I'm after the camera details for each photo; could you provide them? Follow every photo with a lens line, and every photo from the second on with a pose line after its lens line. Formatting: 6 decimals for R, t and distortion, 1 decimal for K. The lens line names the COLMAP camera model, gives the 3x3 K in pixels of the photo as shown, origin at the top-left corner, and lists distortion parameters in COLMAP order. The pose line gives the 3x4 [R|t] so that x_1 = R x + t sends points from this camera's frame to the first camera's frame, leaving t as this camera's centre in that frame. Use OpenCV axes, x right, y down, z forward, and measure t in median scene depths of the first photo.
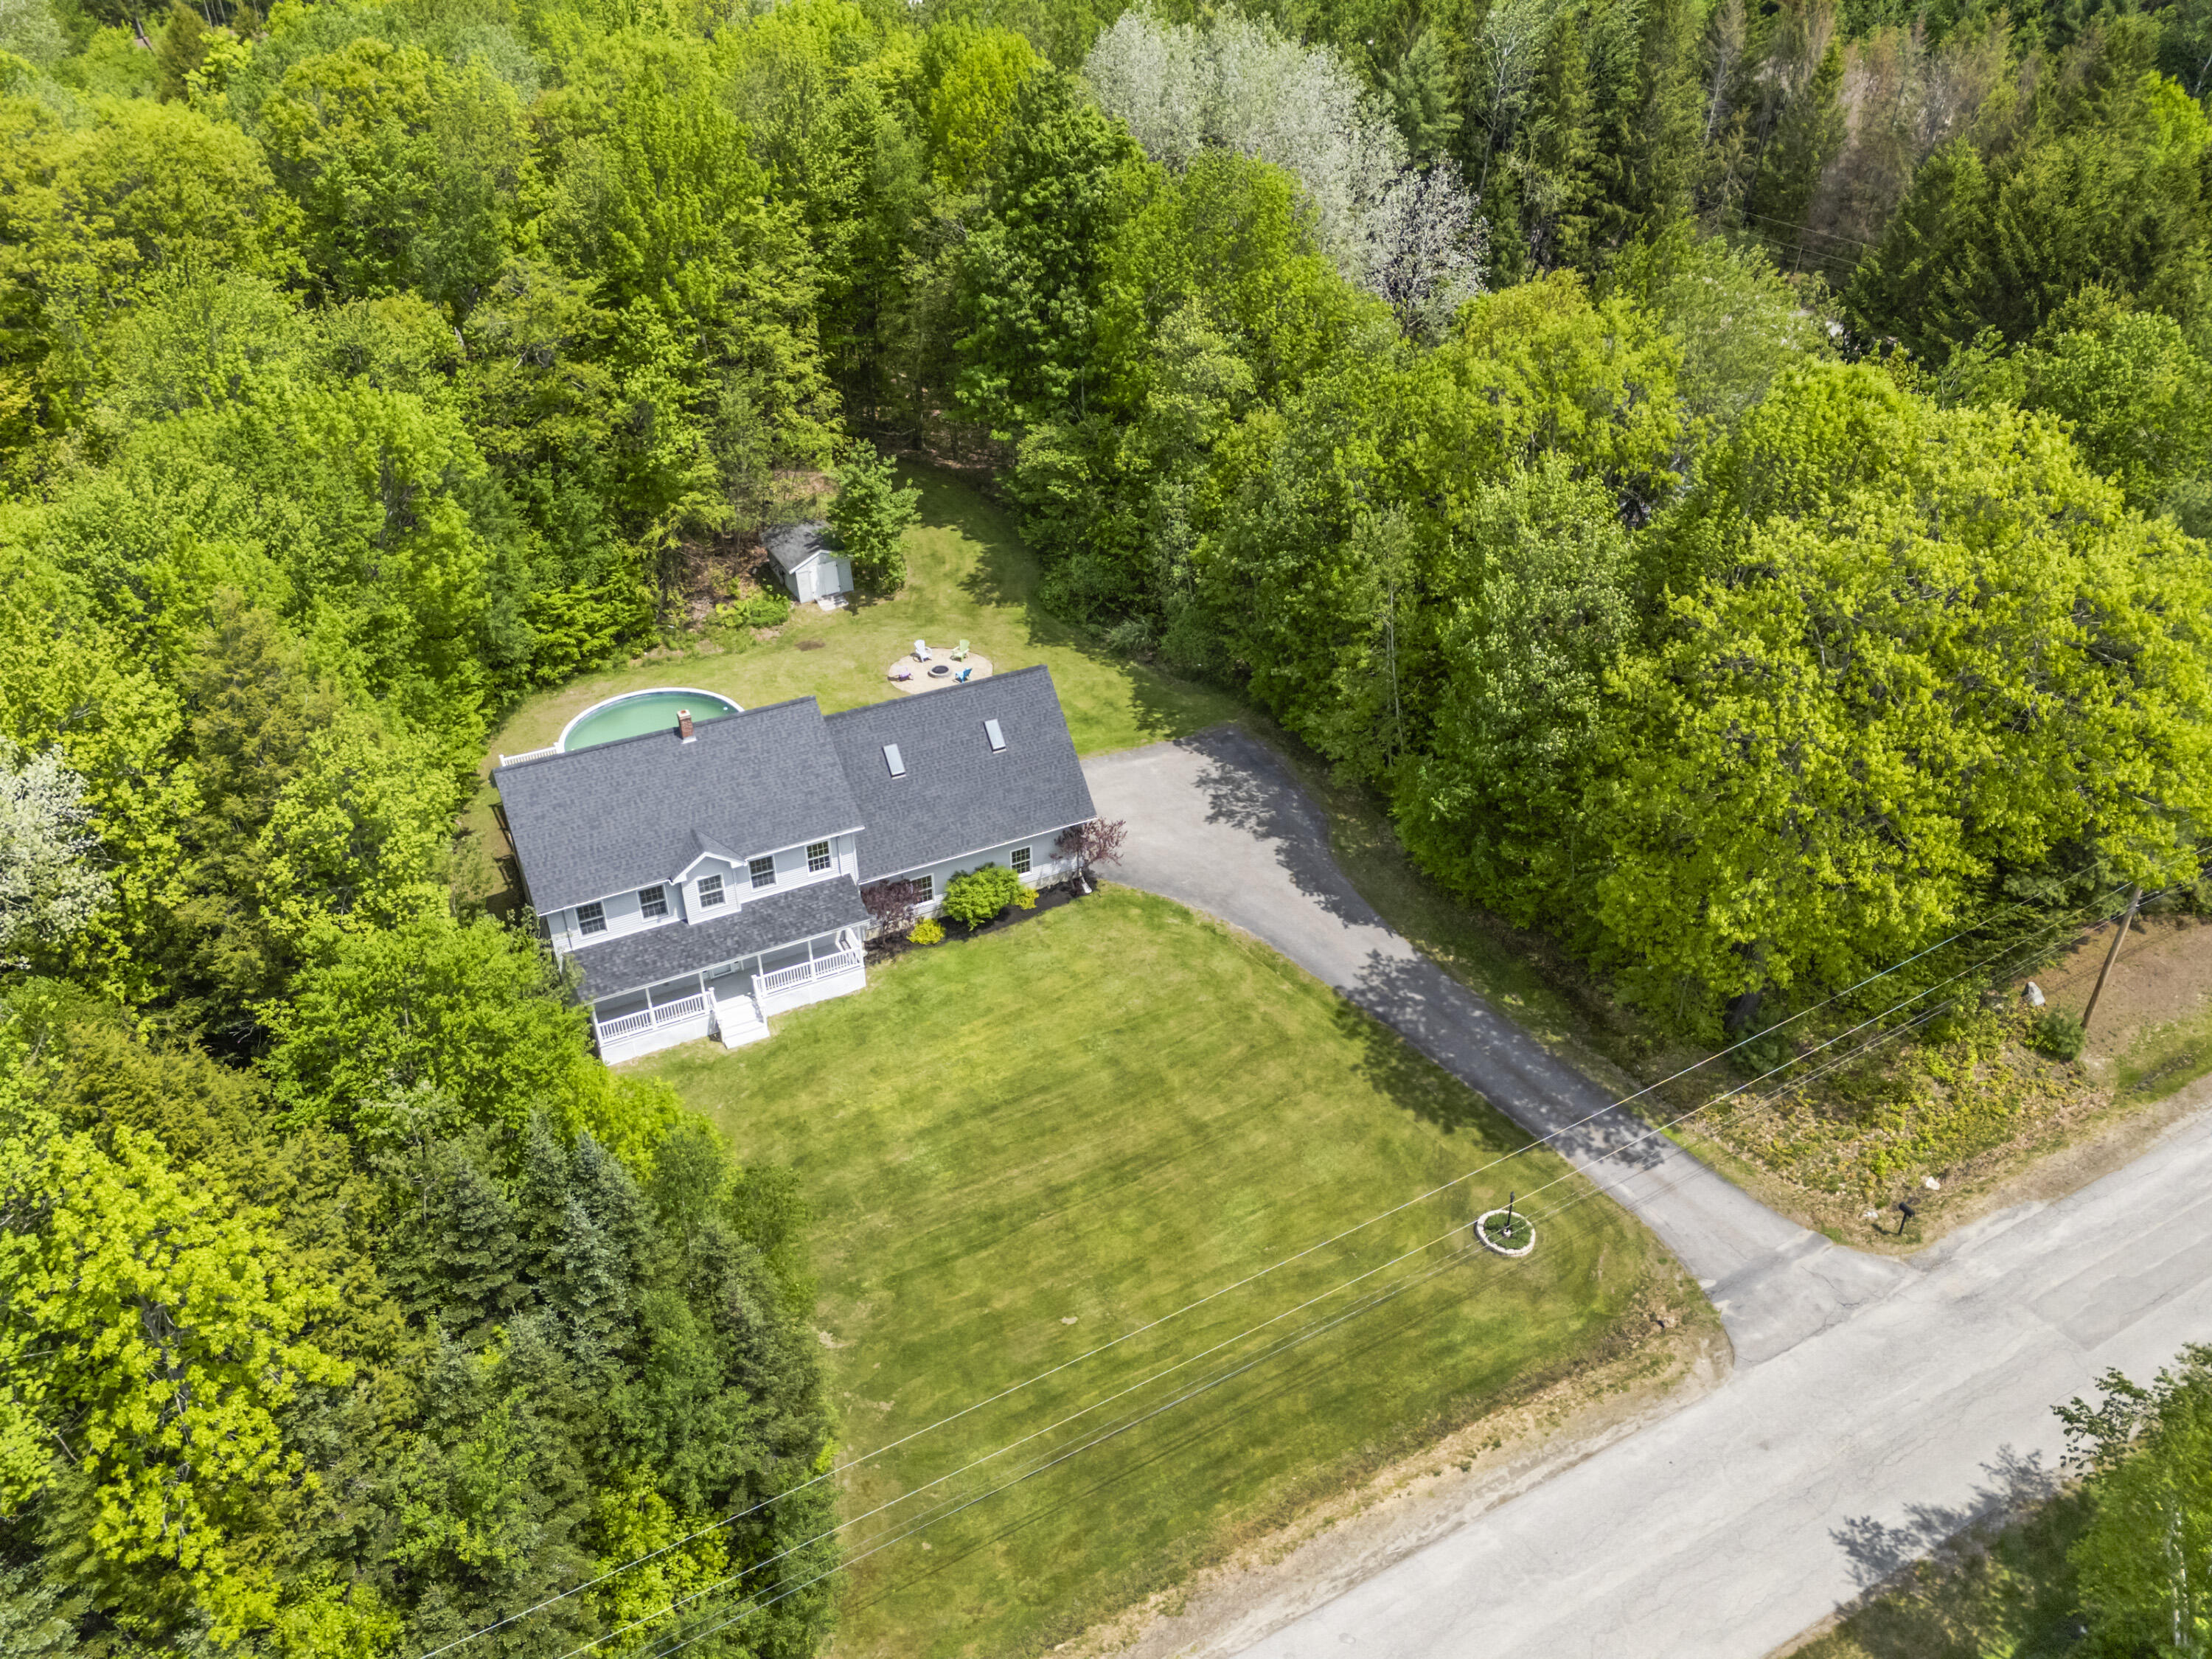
lens RADIAL K [[1618.2, 0, 1114.6], [0, 1618.2, 838.7], [0, 0, 1]] dist [0.076876, -0.065082]
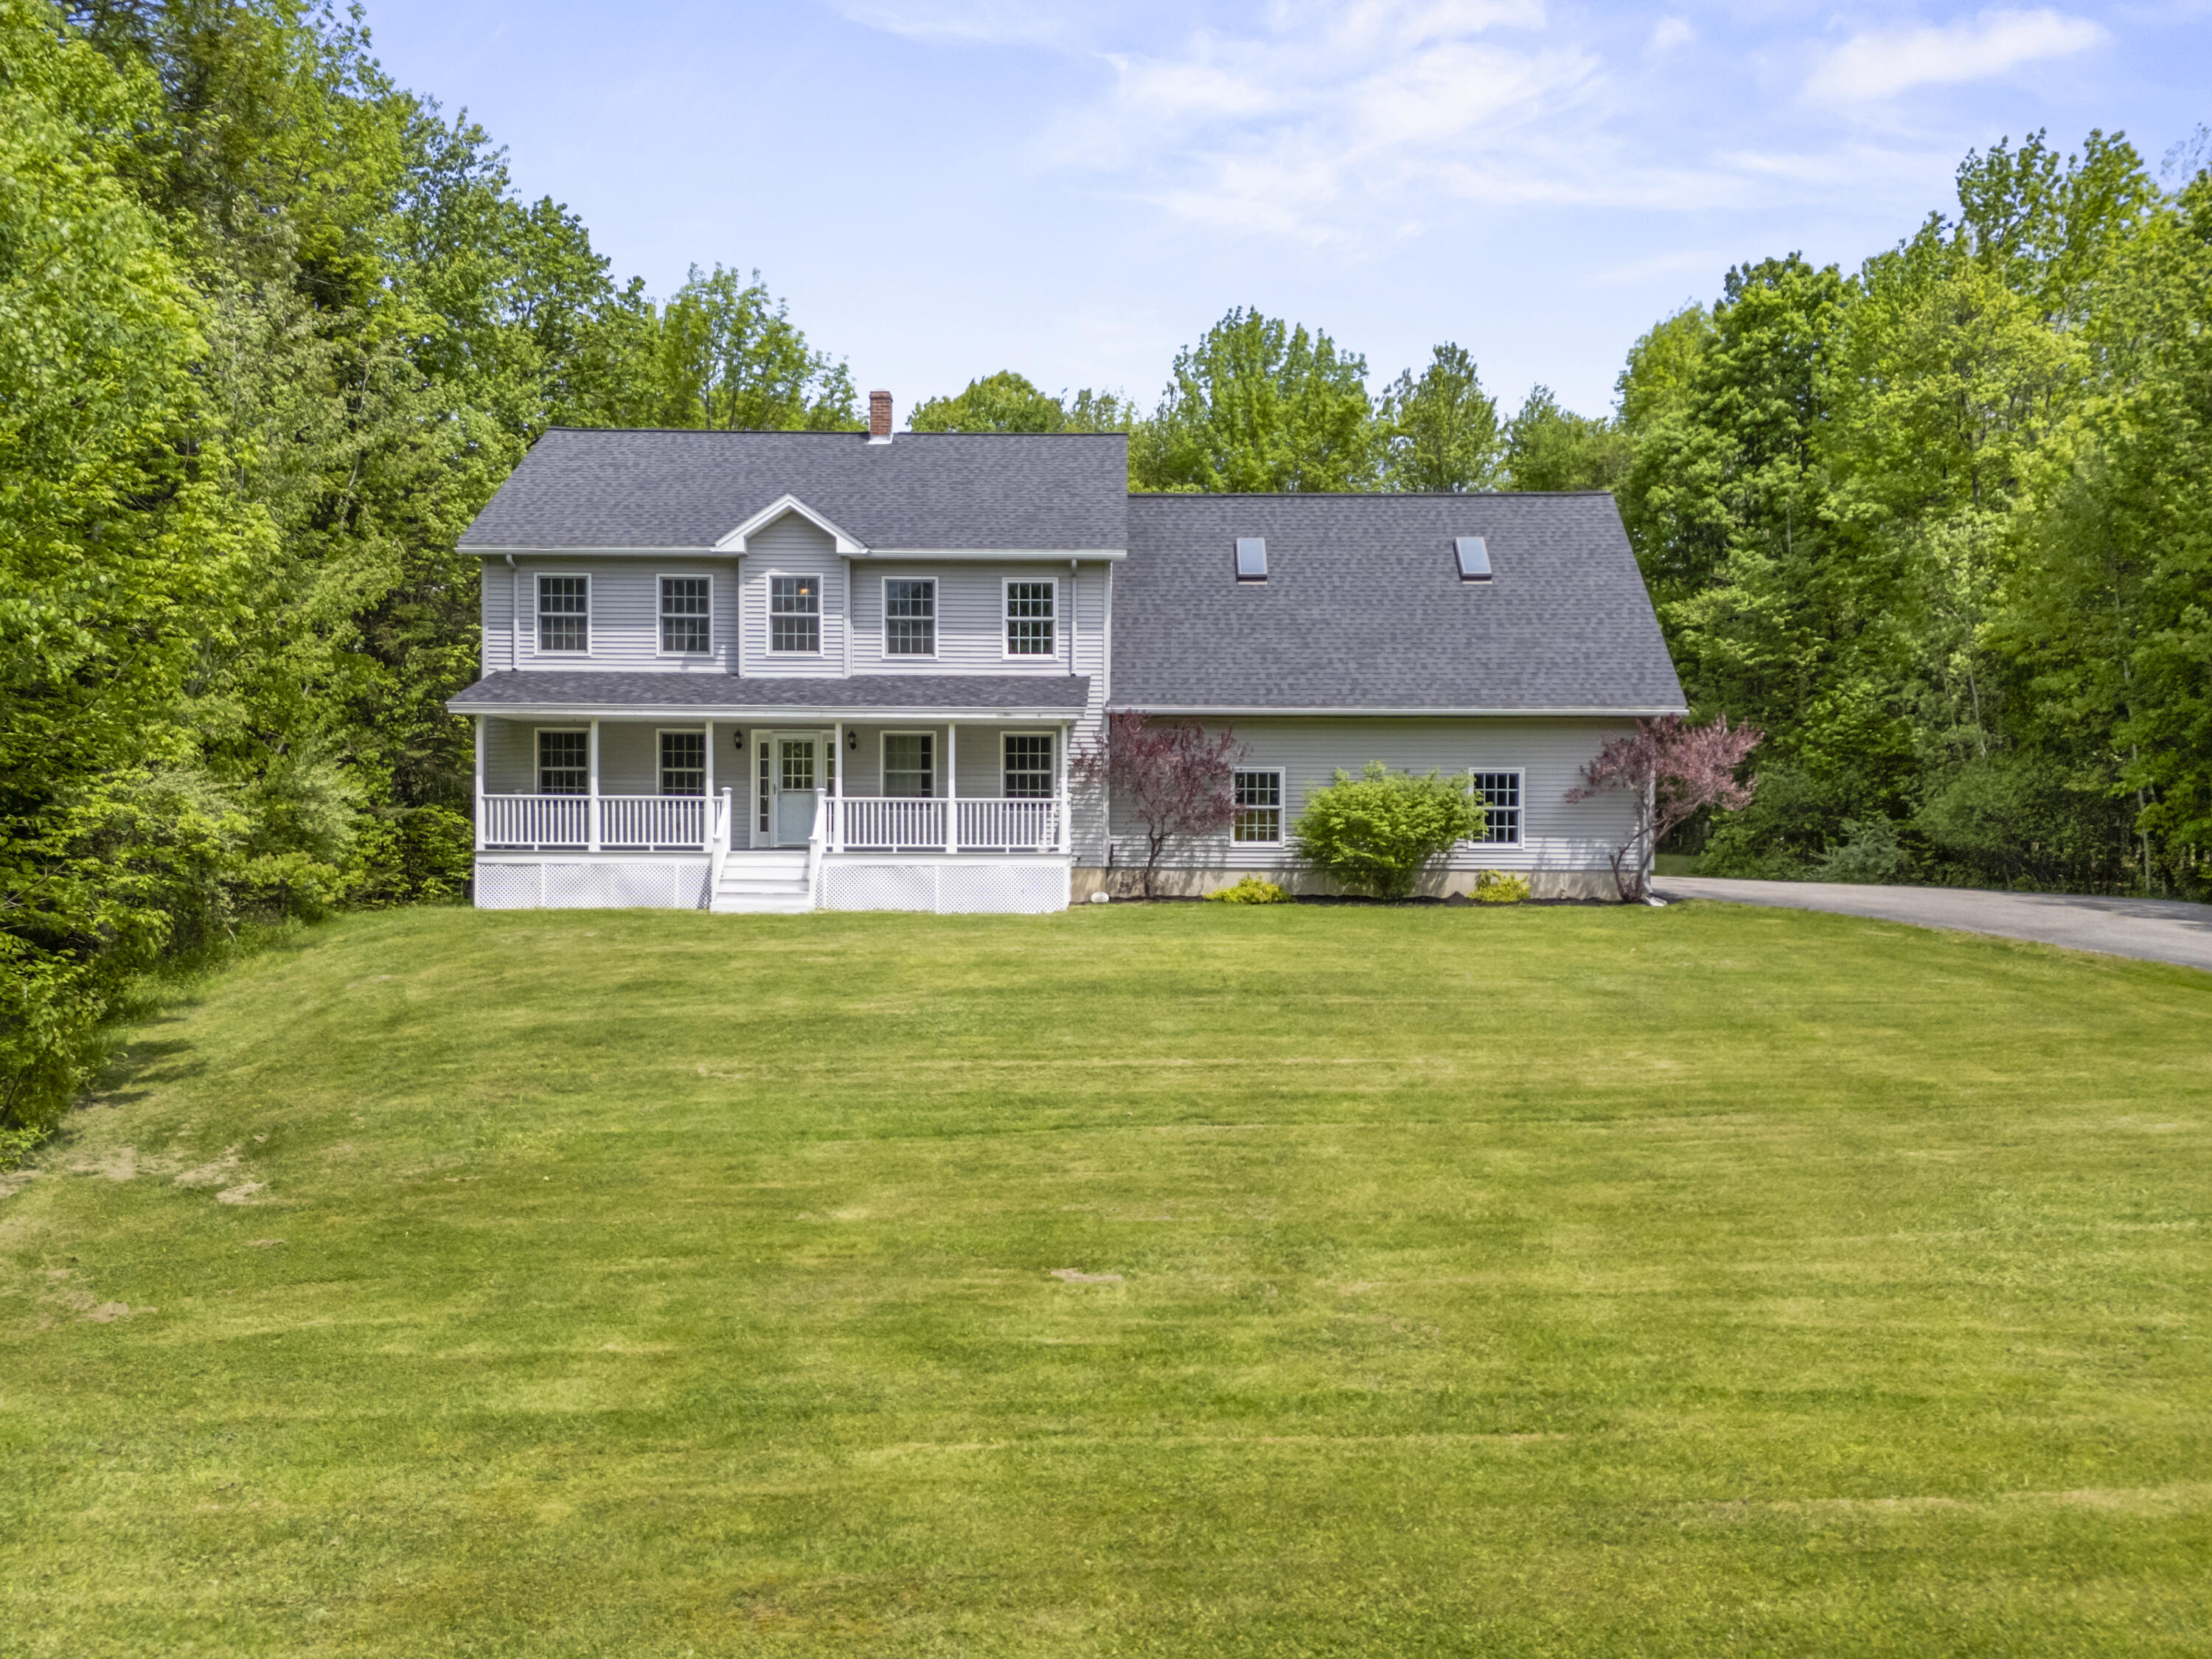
lens RADIAL K [[1618.2, 0, 1135.7], [0, 1618.2, 860.9], [0, 0, 1]] dist [0.076876, -0.065082]
pose [[0.893233, 0.019507, -0.449170, 0.063900], [-0.264792, 0.830228, -0.490517, 0.306927], [0.363345, 0.557083, 0.746752, 0.715570]]
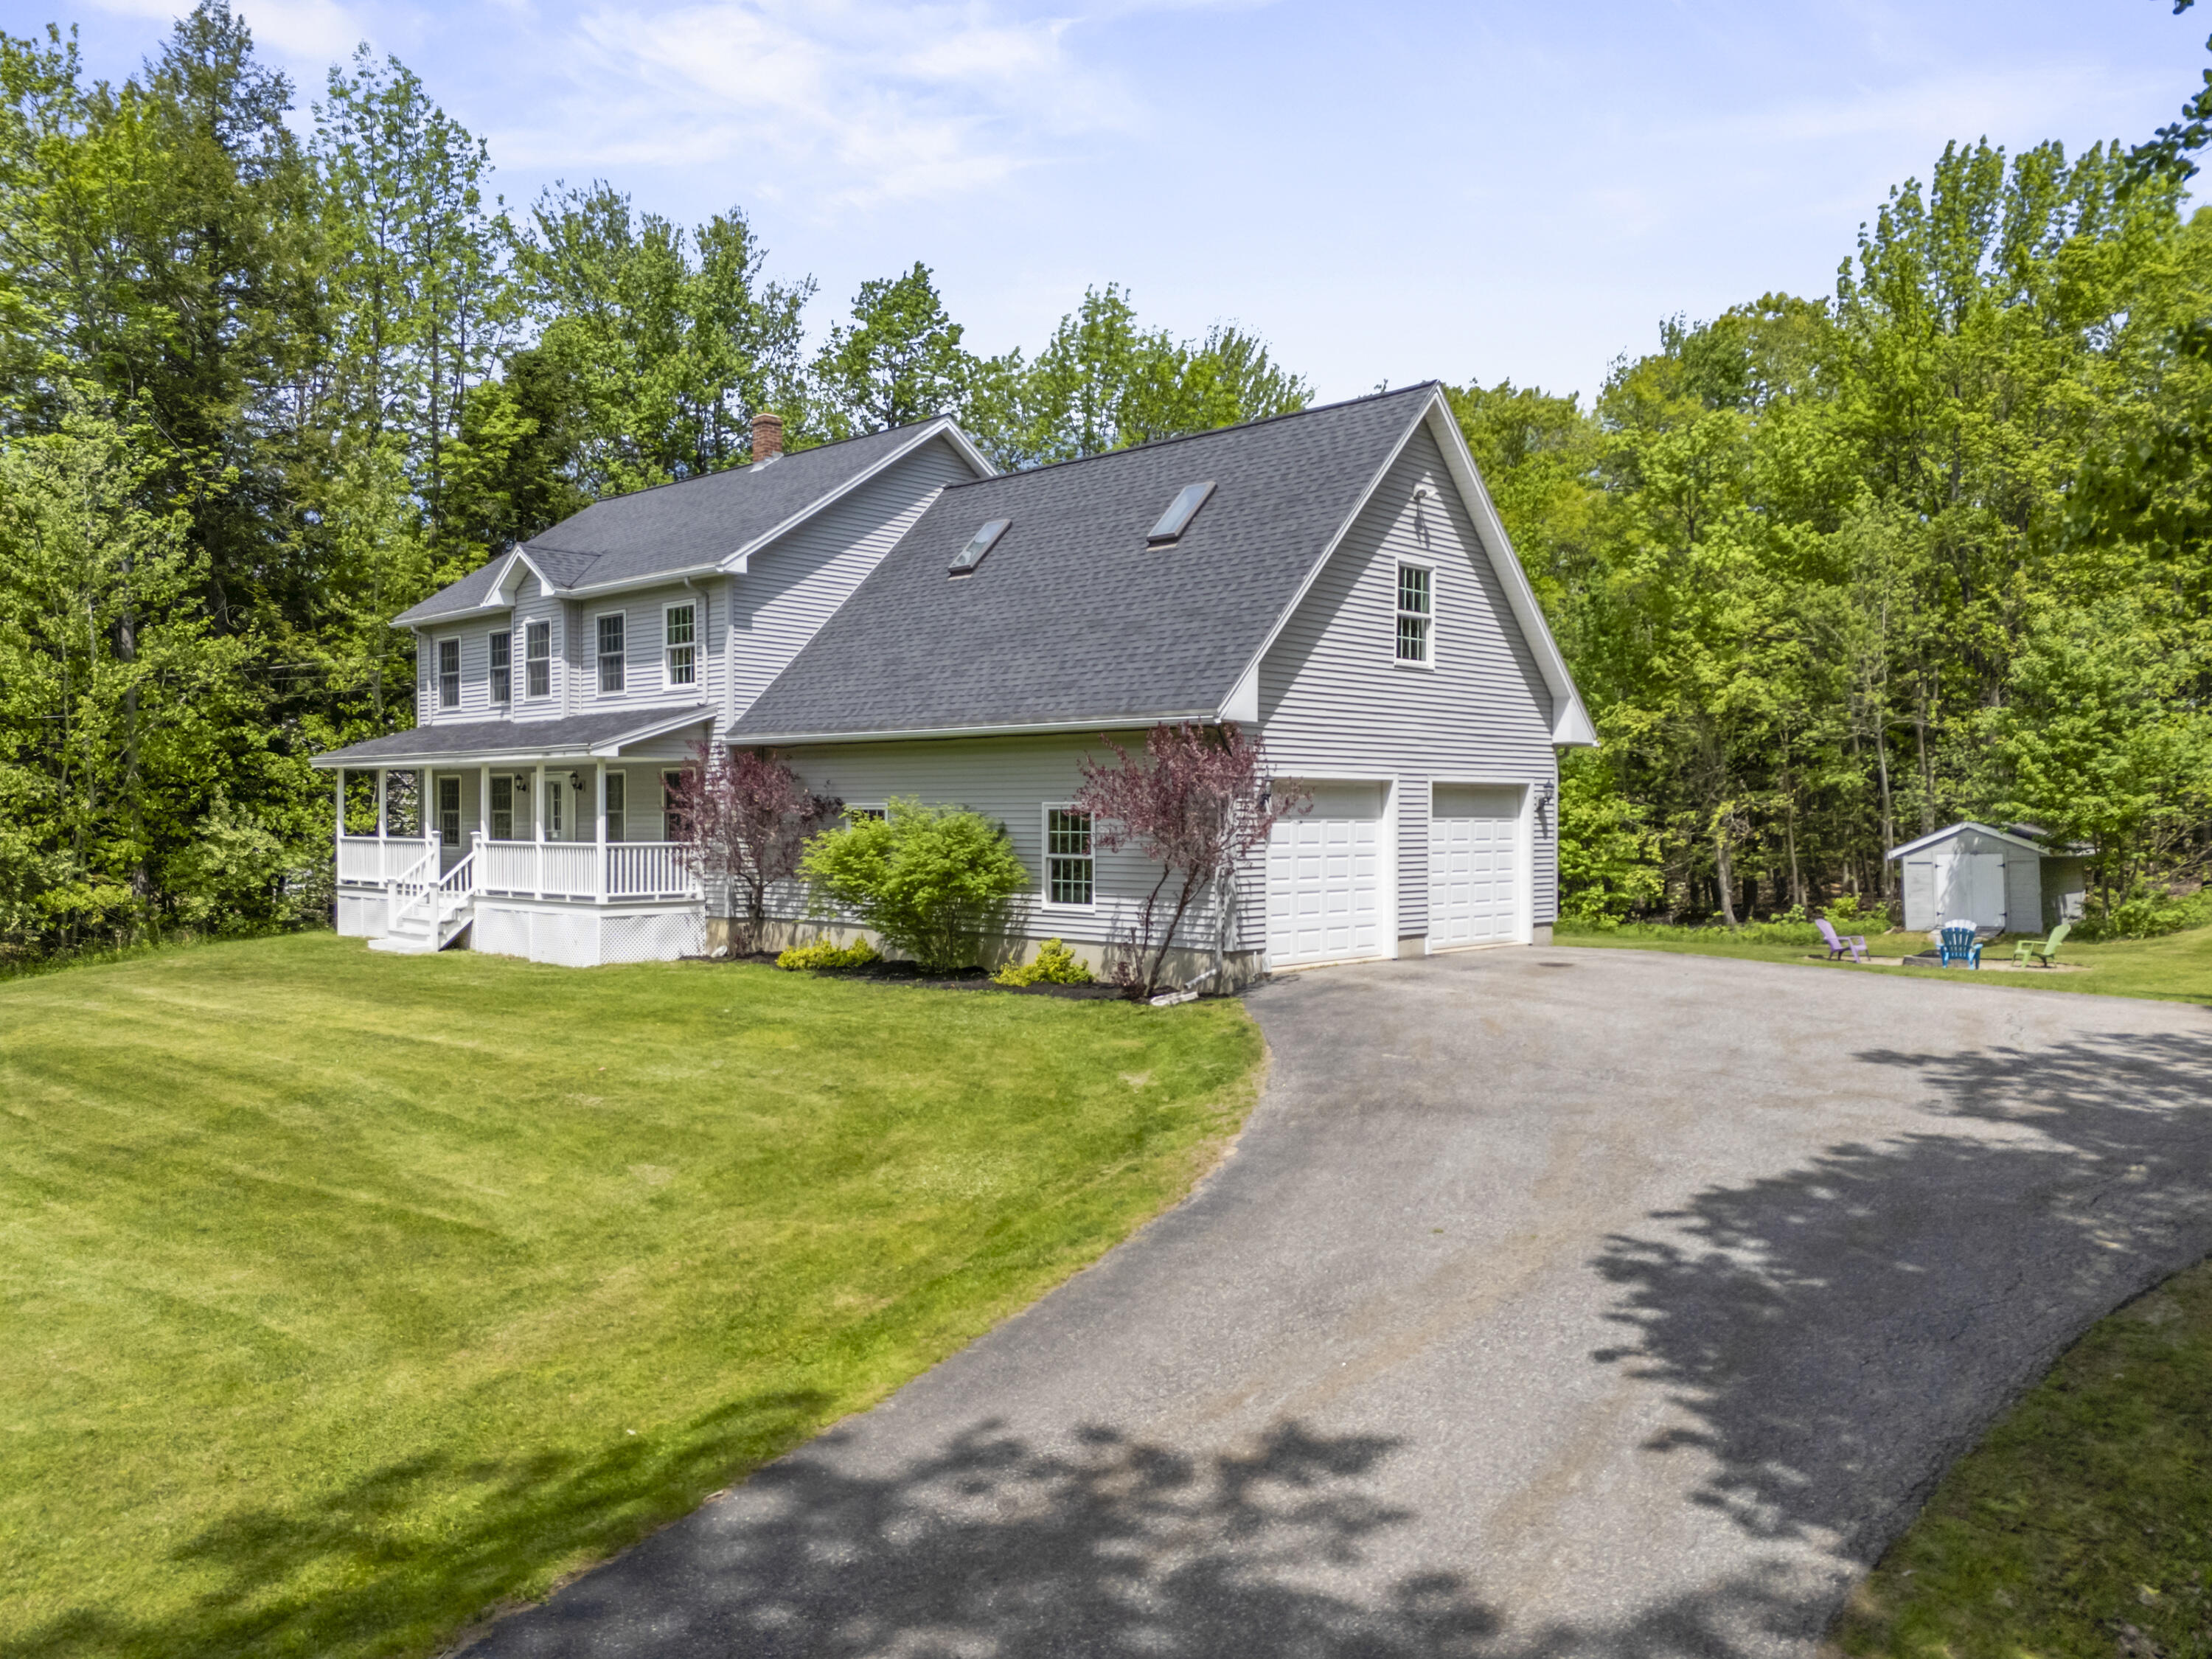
lens RADIAL K [[1618.2, 0, 1152.7], [0, 1618.2, 846.8], [0, 0, 1]] dist [0.076876, -0.065082]
pose [[0.361193, 0.024367, -0.932173, 0.288676], [-0.535848, 0.823549, -0.186100, 0.072627], [0.763156, 0.566721, 0.310517, 1.022584]]
